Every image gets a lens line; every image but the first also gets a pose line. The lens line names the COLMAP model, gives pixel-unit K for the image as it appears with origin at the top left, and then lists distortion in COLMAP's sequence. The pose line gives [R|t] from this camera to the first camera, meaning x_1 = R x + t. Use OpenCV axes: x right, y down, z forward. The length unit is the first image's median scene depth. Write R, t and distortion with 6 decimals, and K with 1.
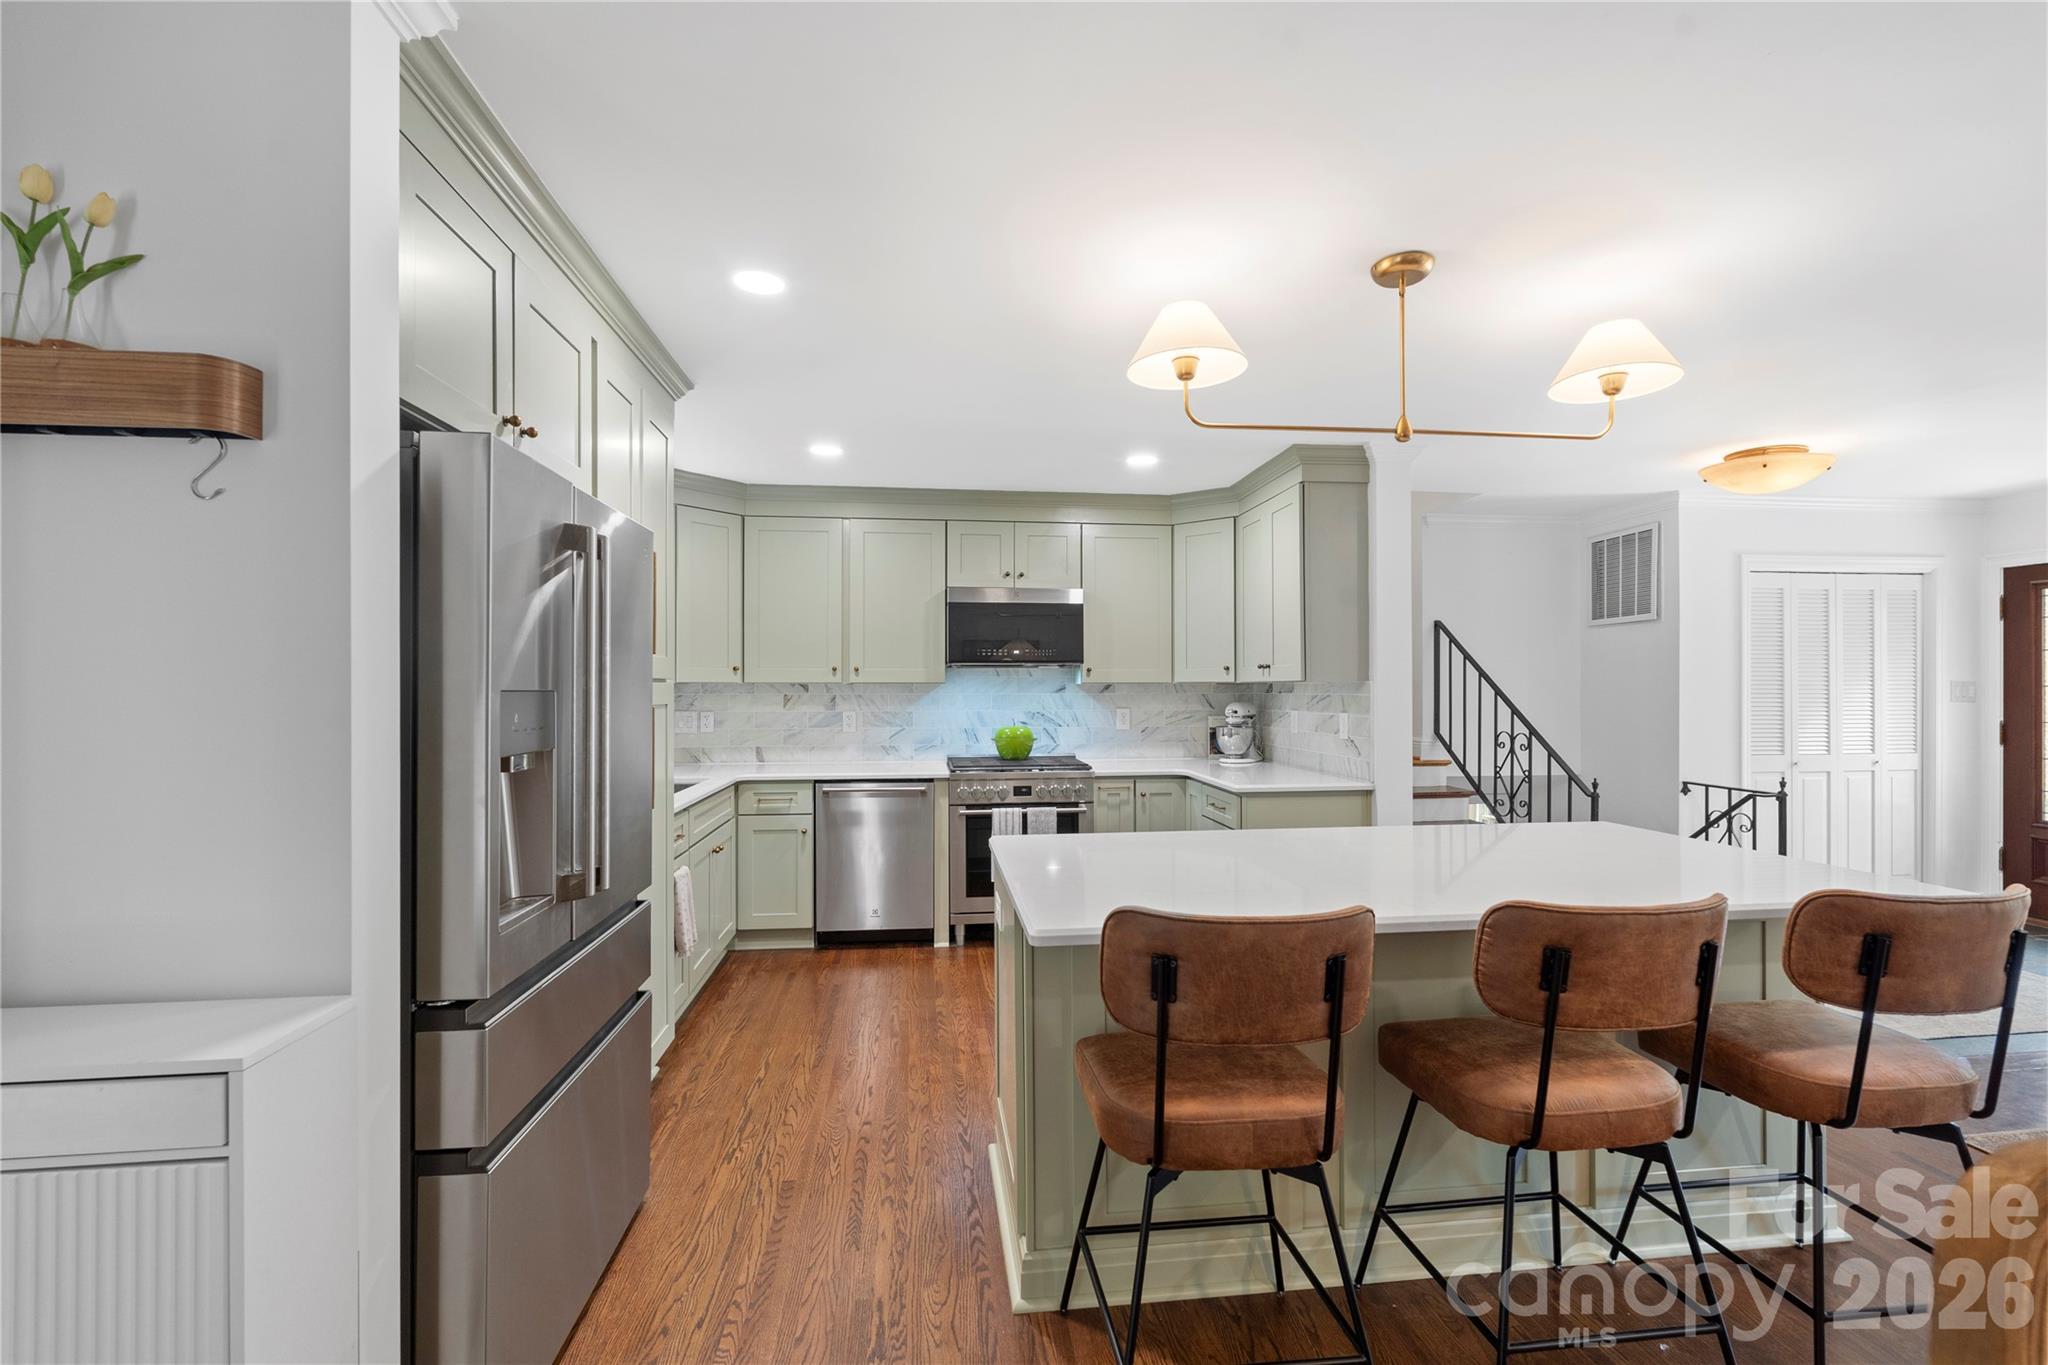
lens RADIAL K [[904.3, 0, 1029.6], [0, 904.3, 686.3], [0, 0, 1]] dist [-0.004015, -0.000287]
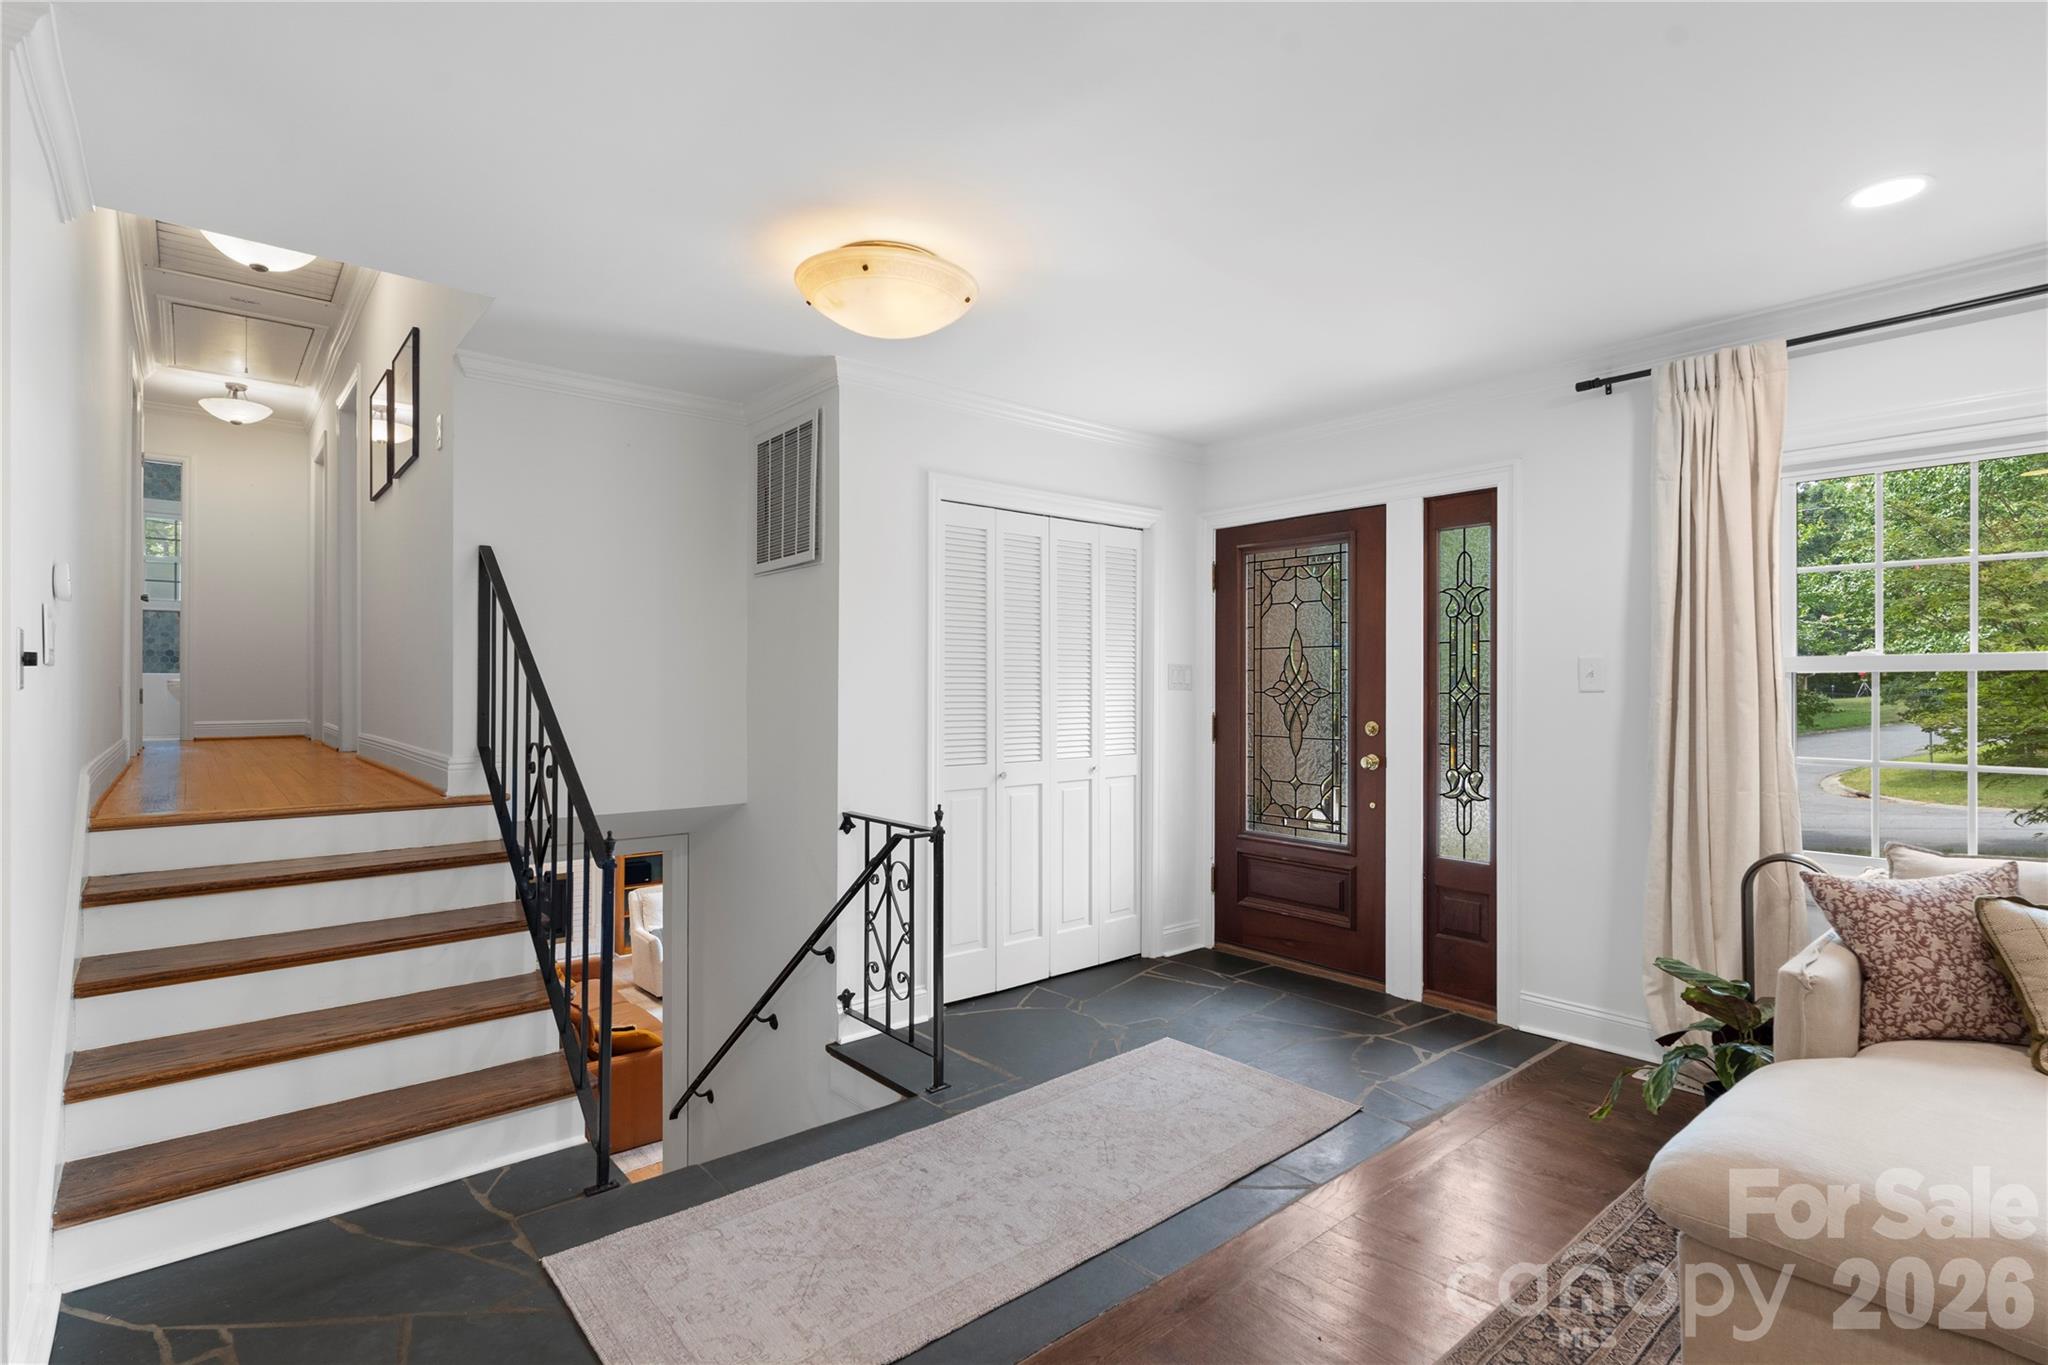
lens RADIAL K [[1025.9, 0, 1034.5], [0, 1025.9, 682.8], [0, 0, 1]] dist [-0.003155, -0.000222]
pose [[0.829147, 0.003797, 0.559017, 0.428659], [-0.003098, 0.999993, -0.002197, 0.014106], [-0.559021, 0.000090, 0.829153, 0.317949]]
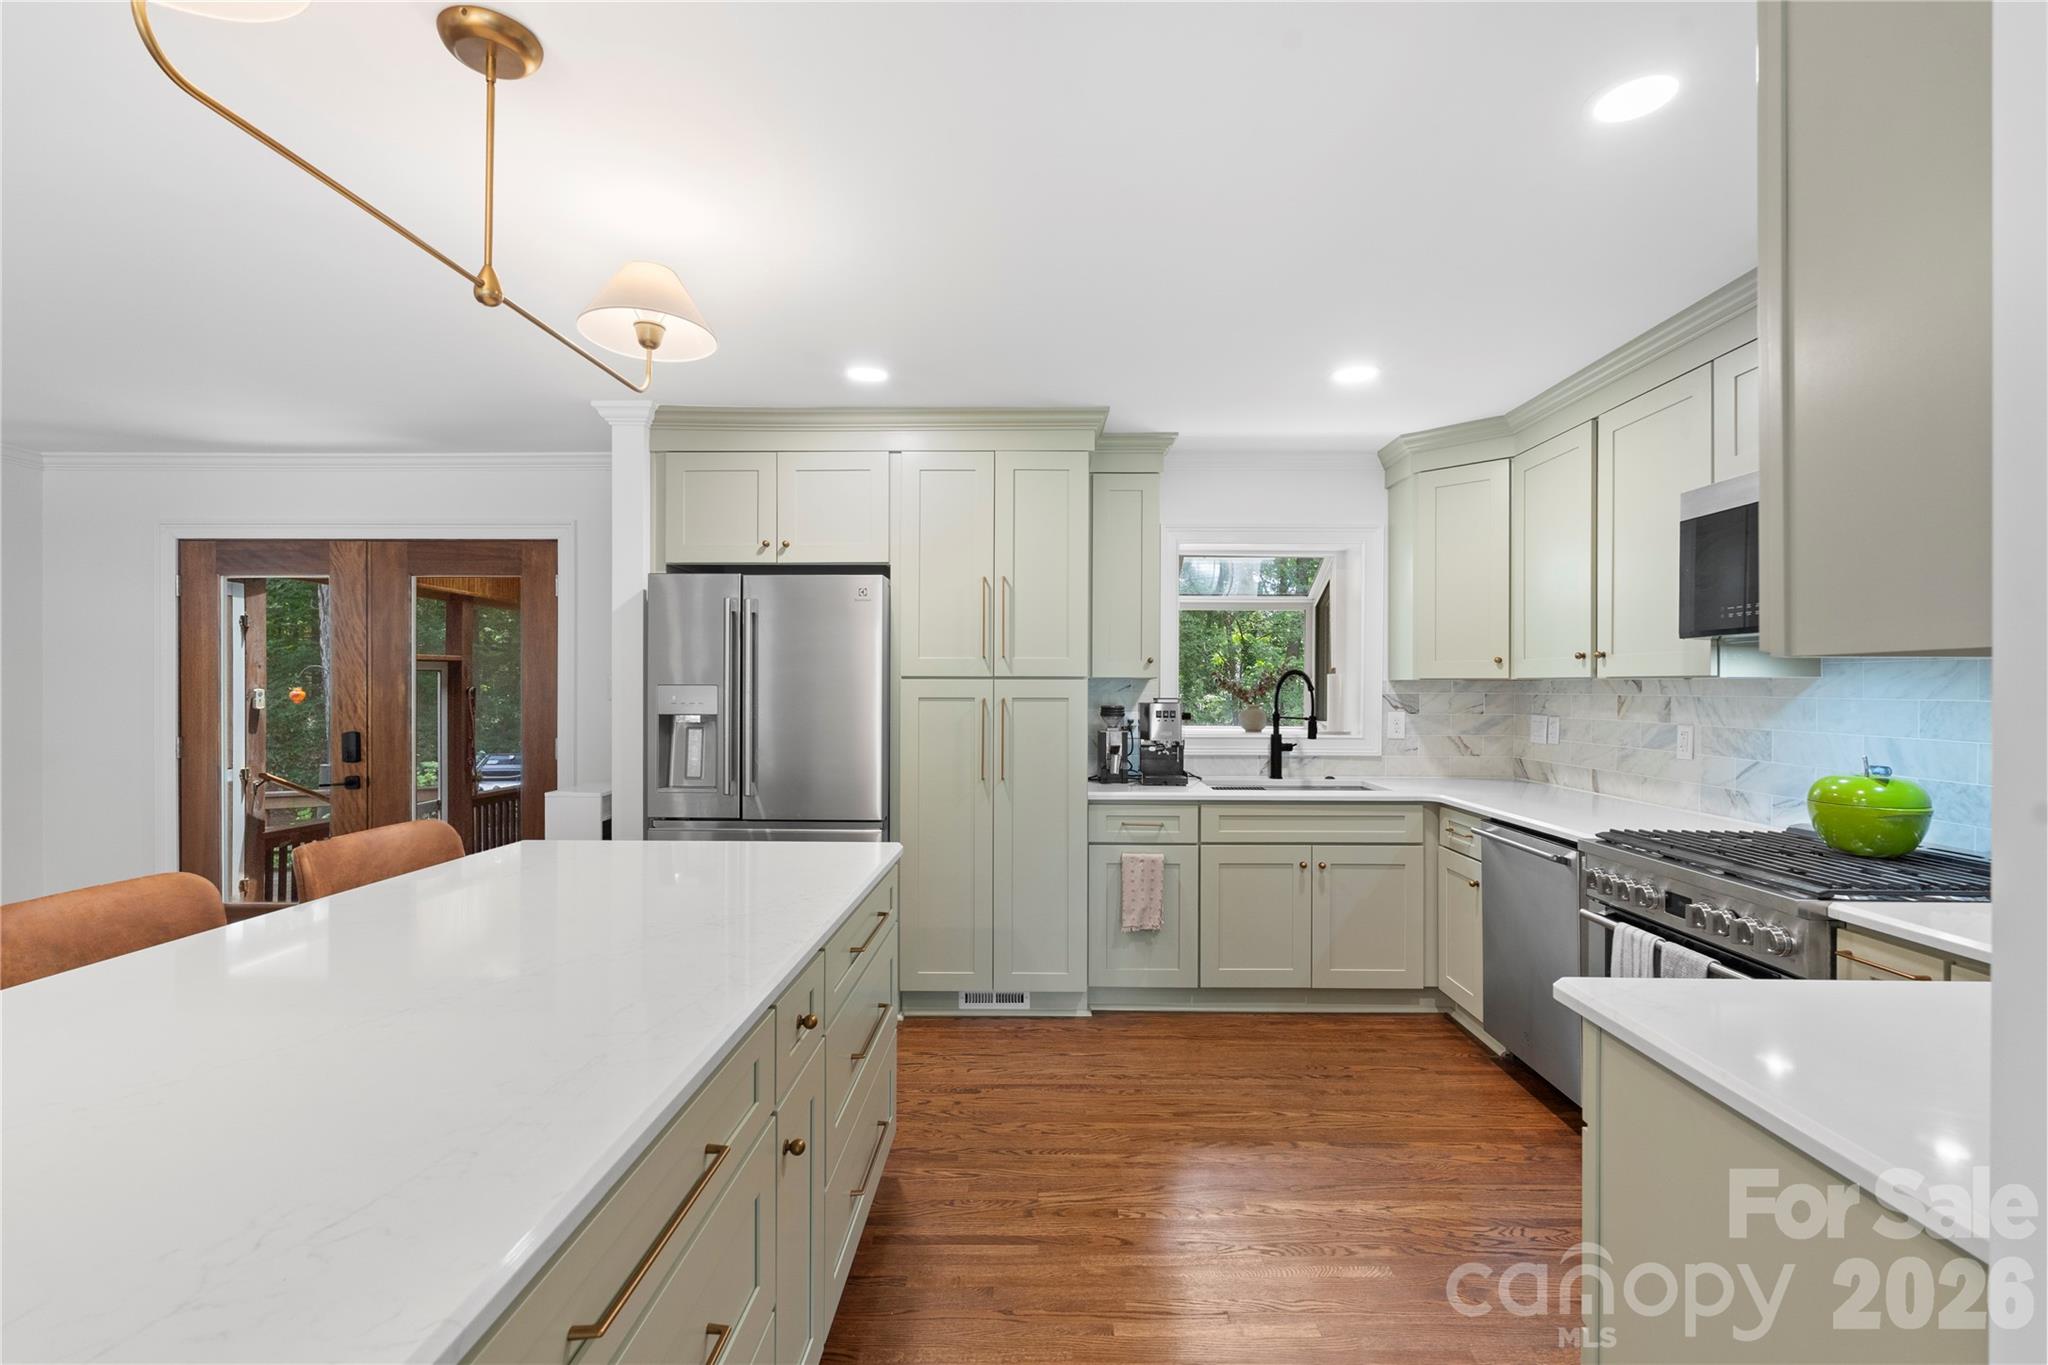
lens RADIAL K [[904.3, 0, 1029.2], [0, 904.3, 683.6], [0, 0, 1]] dist [-0.004015, -0.000287]
pose [[-0.136492, -0.002118, -0.990639, 0.465470], [-0.001463, 0.999997, -0.001937, 0.002422], [0.990640, 0.001185, -0.136495, 0.679067]]
